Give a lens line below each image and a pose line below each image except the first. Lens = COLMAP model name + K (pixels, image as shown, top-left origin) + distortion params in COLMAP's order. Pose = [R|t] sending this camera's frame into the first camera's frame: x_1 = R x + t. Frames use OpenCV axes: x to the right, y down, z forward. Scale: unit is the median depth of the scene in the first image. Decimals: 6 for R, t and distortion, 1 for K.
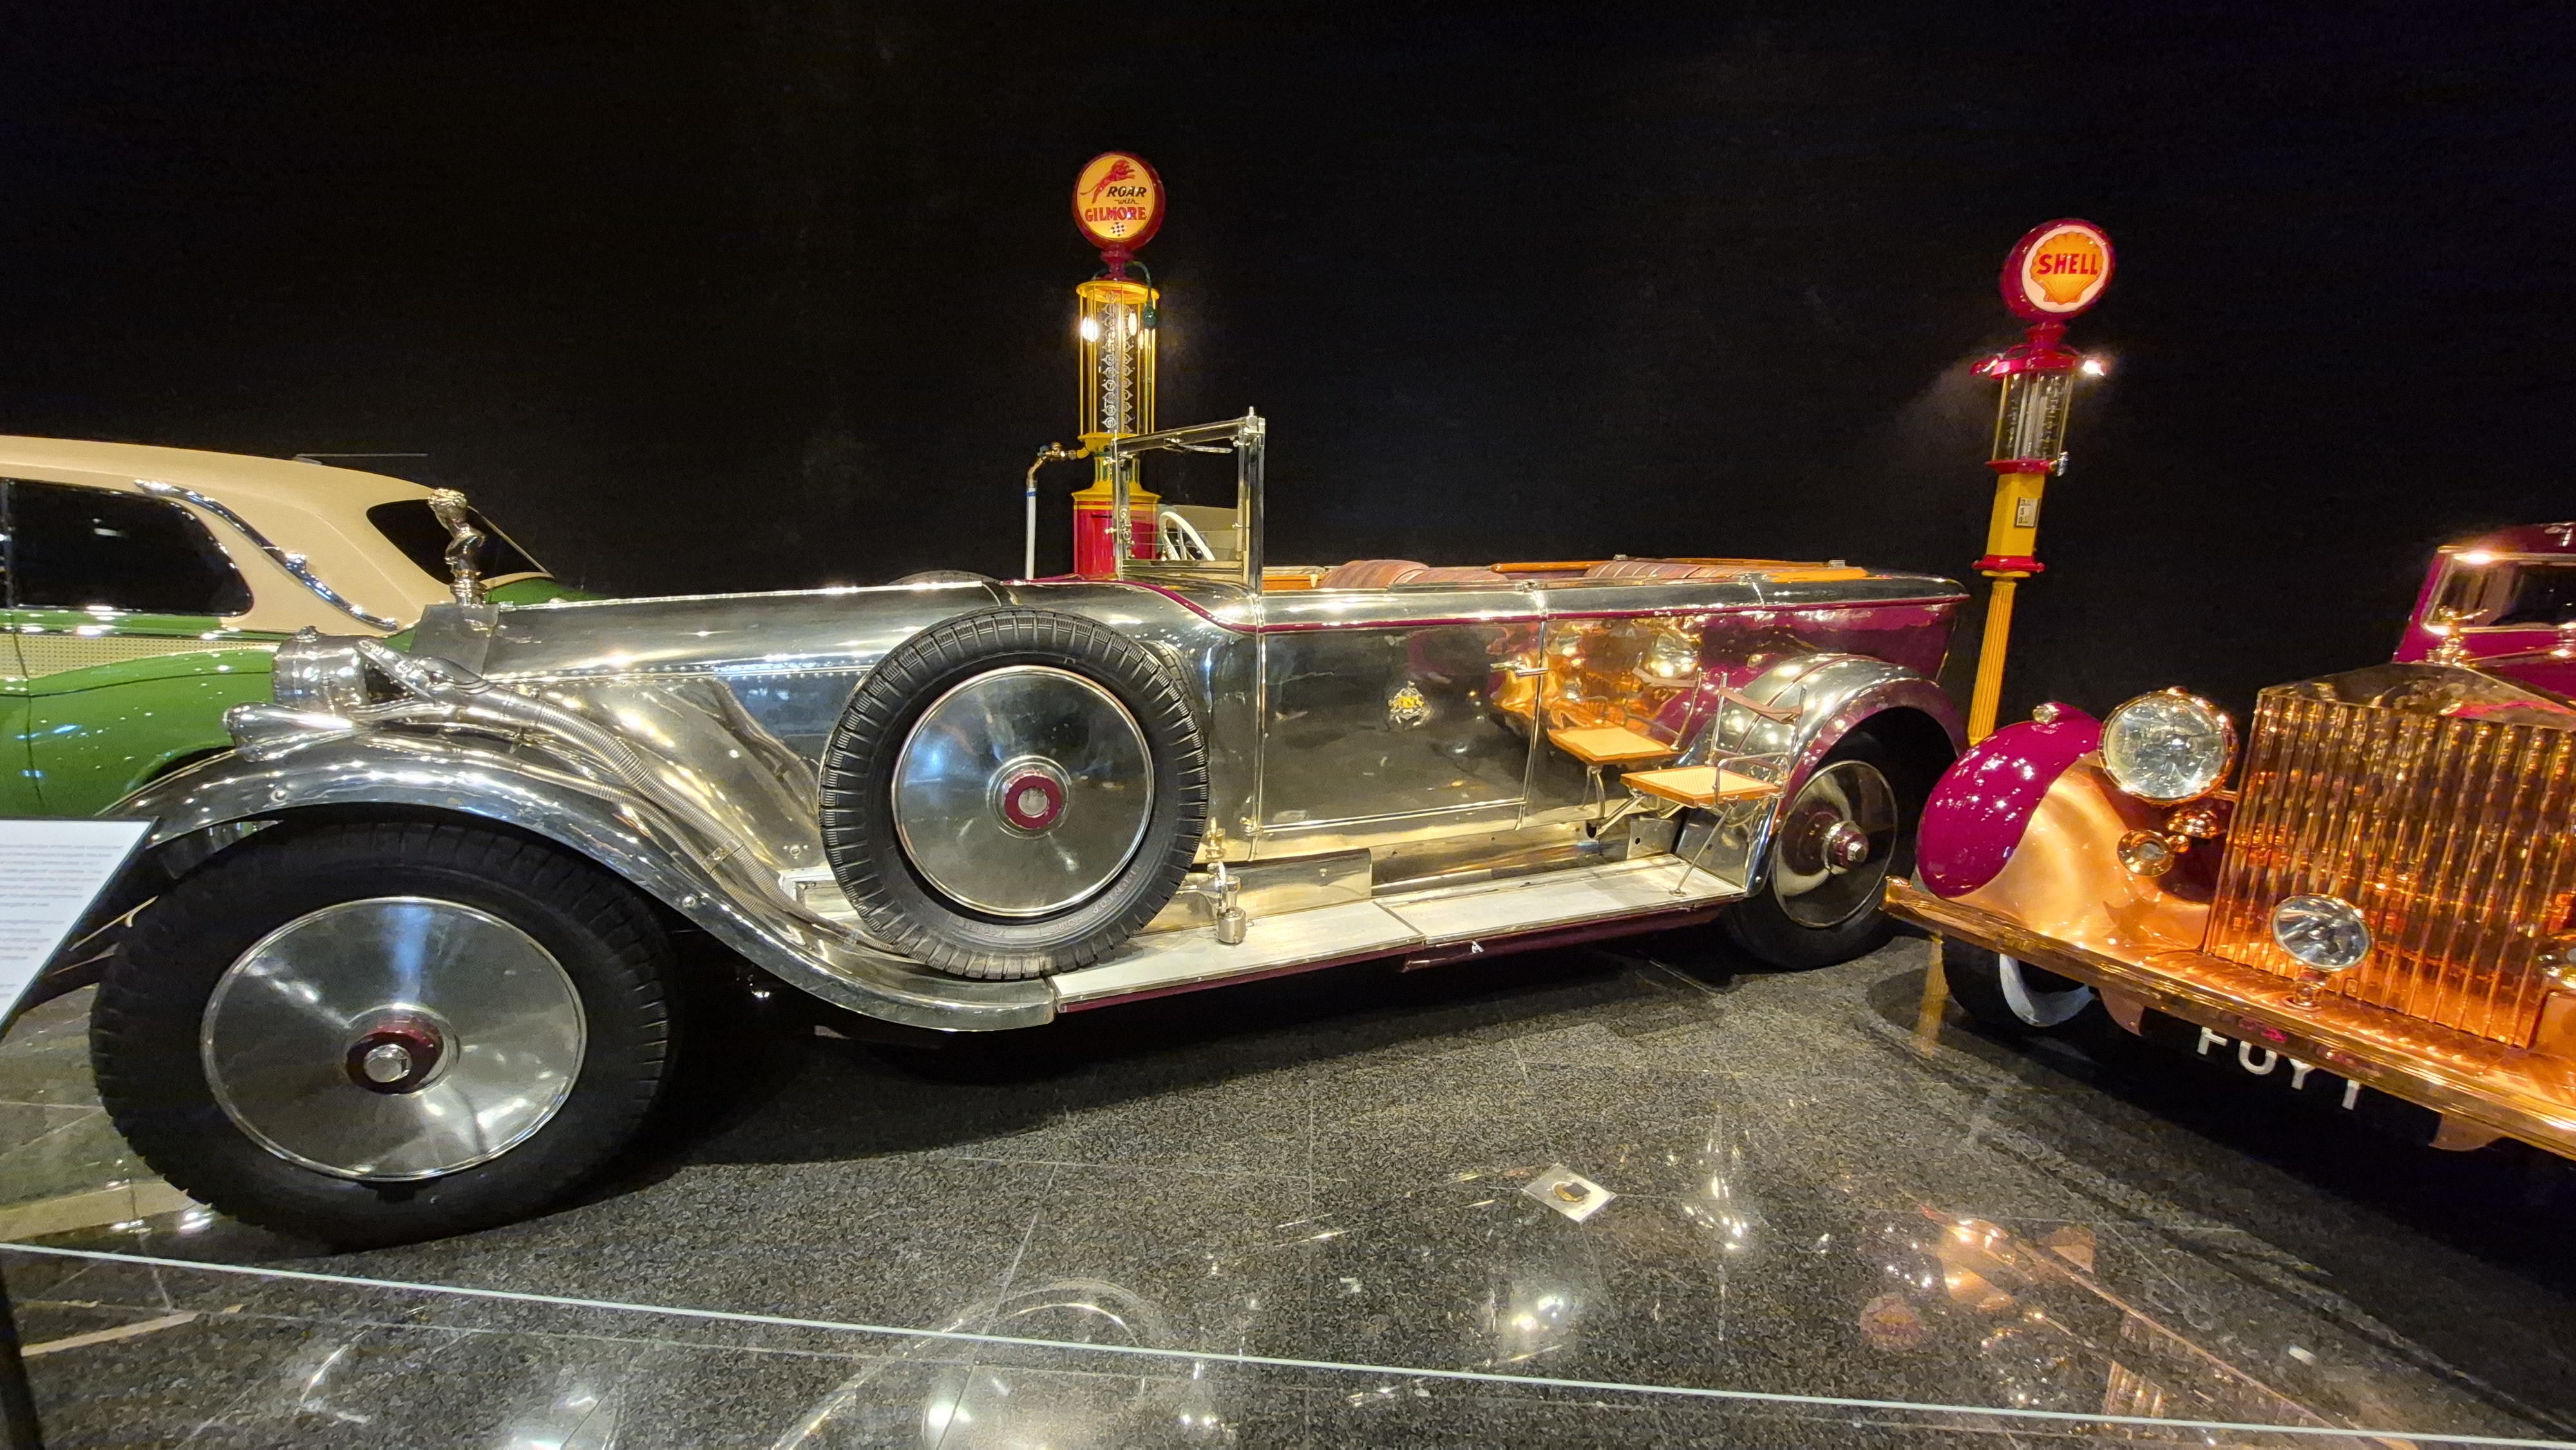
lens RADIAL K [[993.8, 0, 1288.0], [0, 993.8, 725.0], [0, 0, 1]] dist [-0.001396, -0.000413]
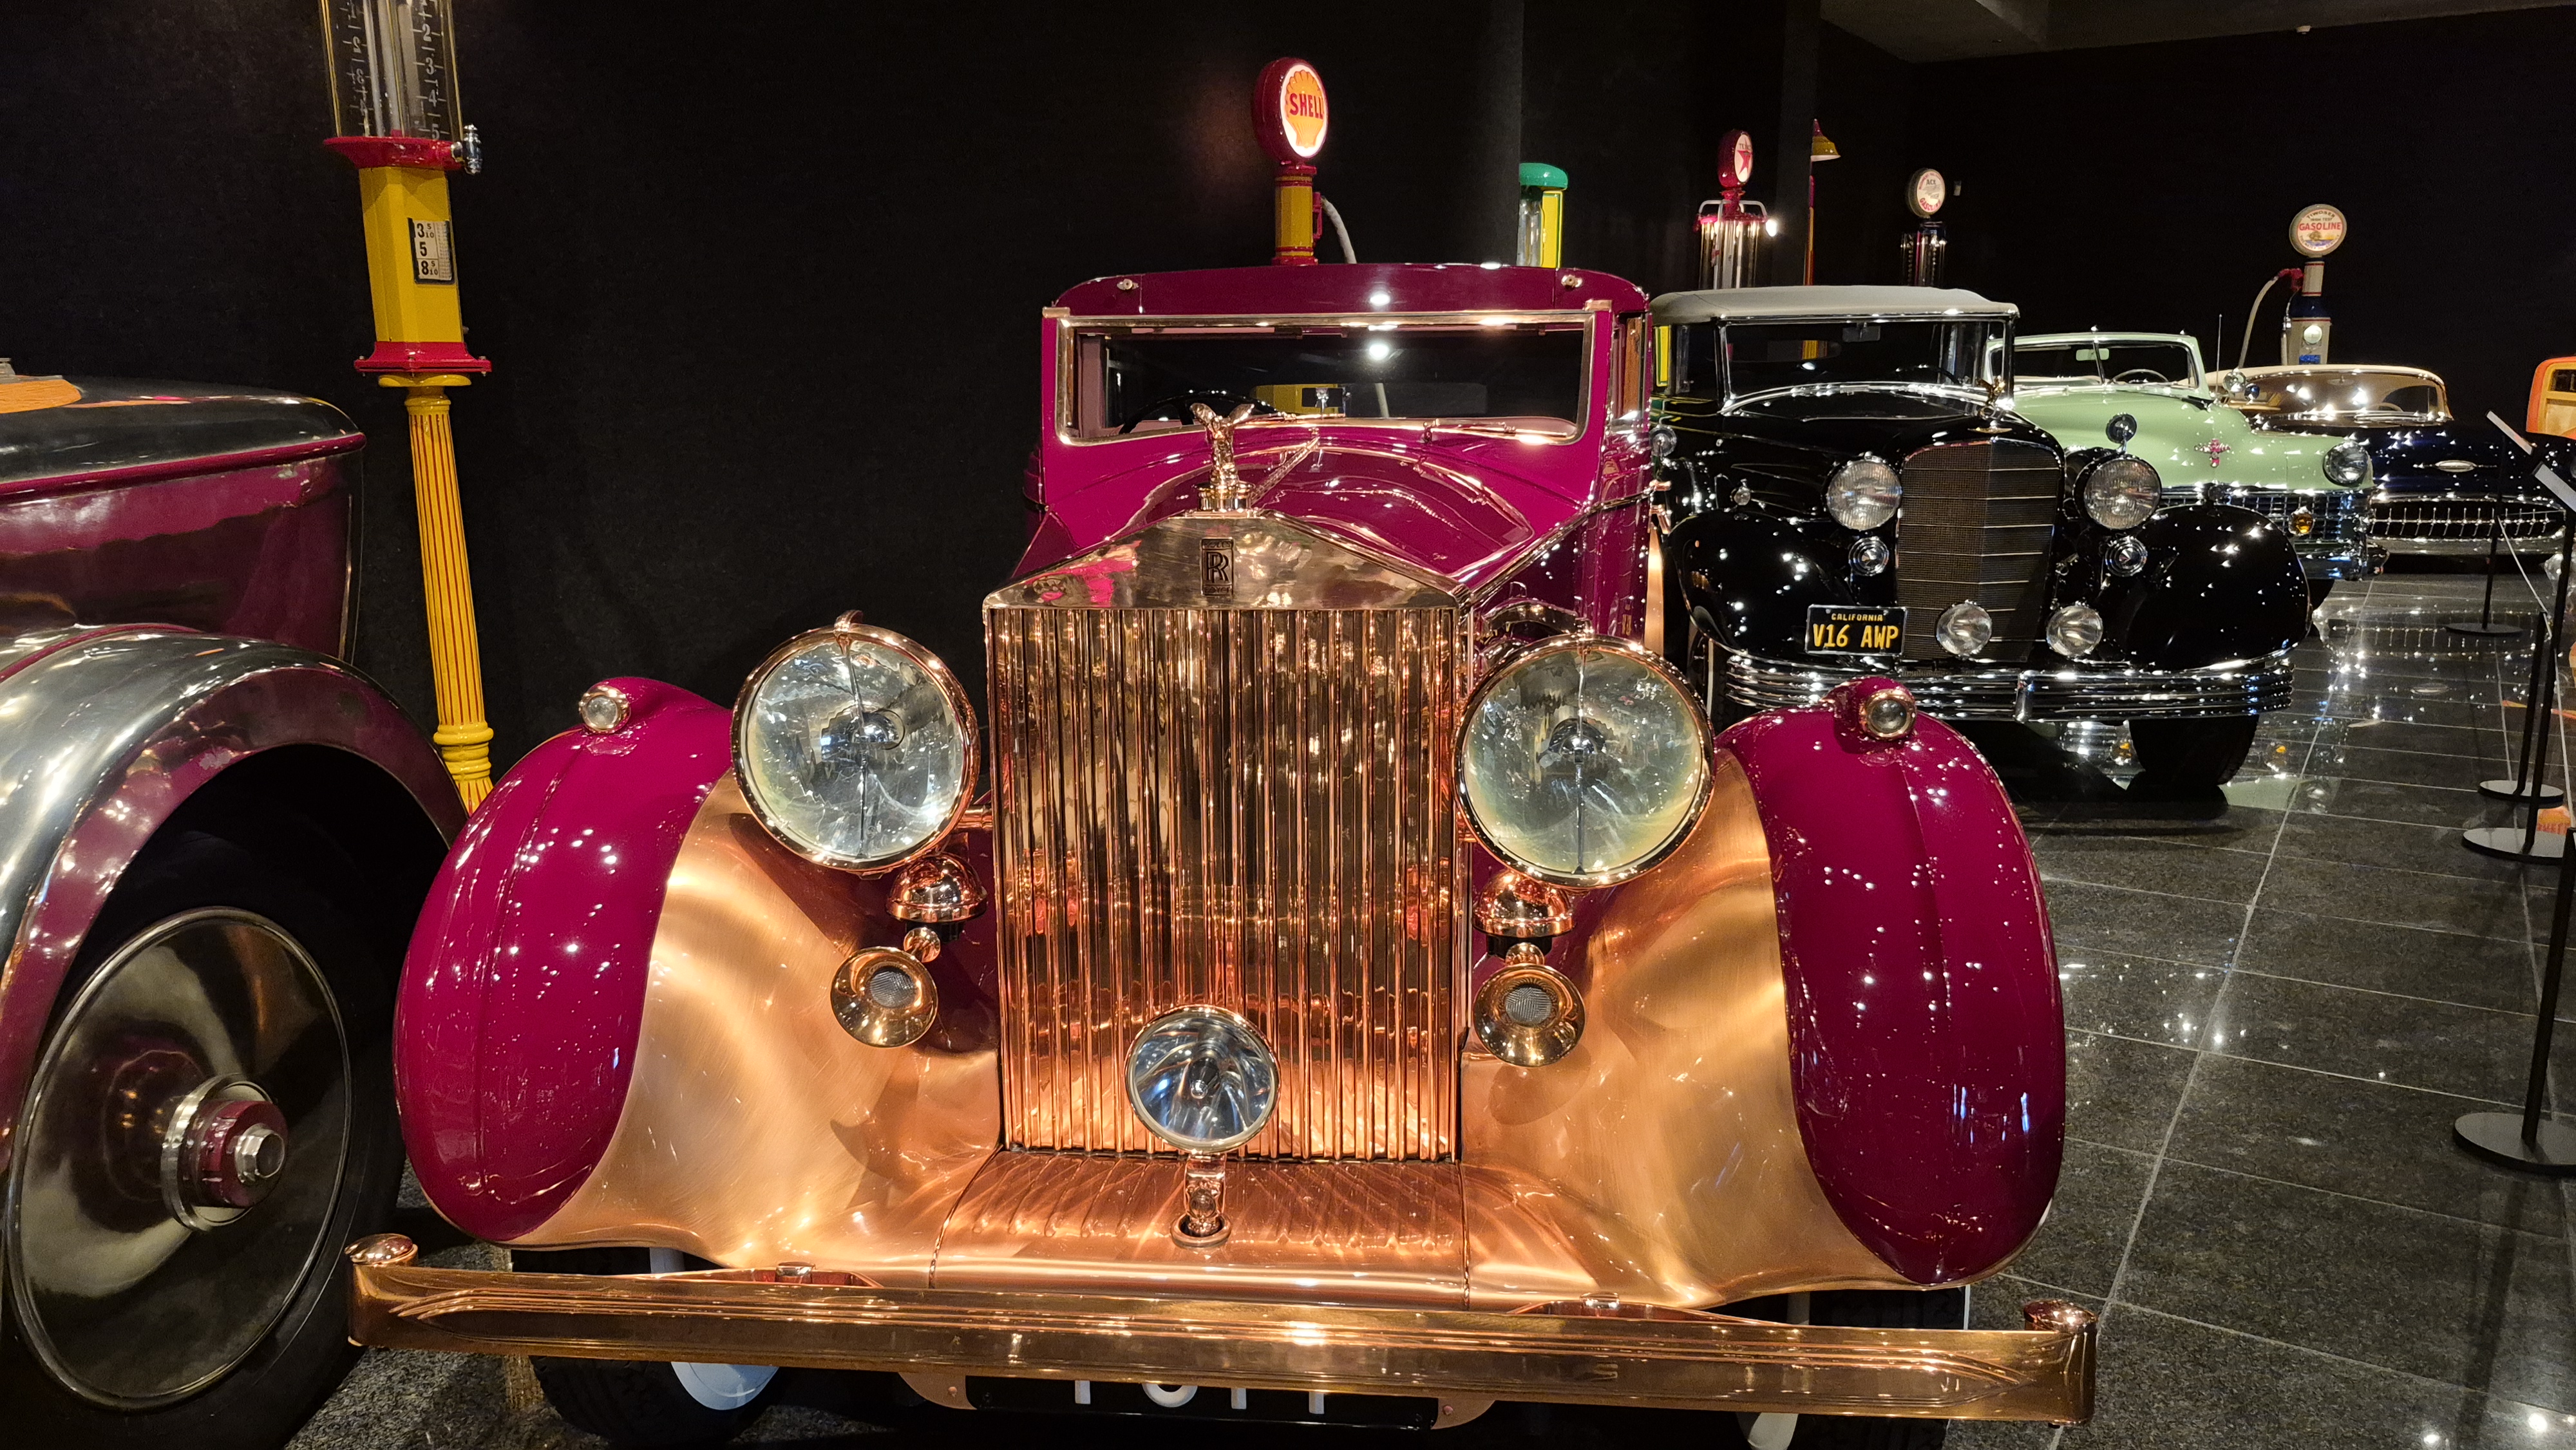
lens RADIAL K [[1706.7, 0, 1288.0], [0, 1706.7, 725.0], [0, 0, 1]] dist [0.019447, -0.002325]
pose [[0.466311, -0.214807, 0.858144, 0.239025], [0.180013, 0.972815, 0.145693, -0.050919], [-0.866112, 0.086539, 0.492303, 0.344987]]
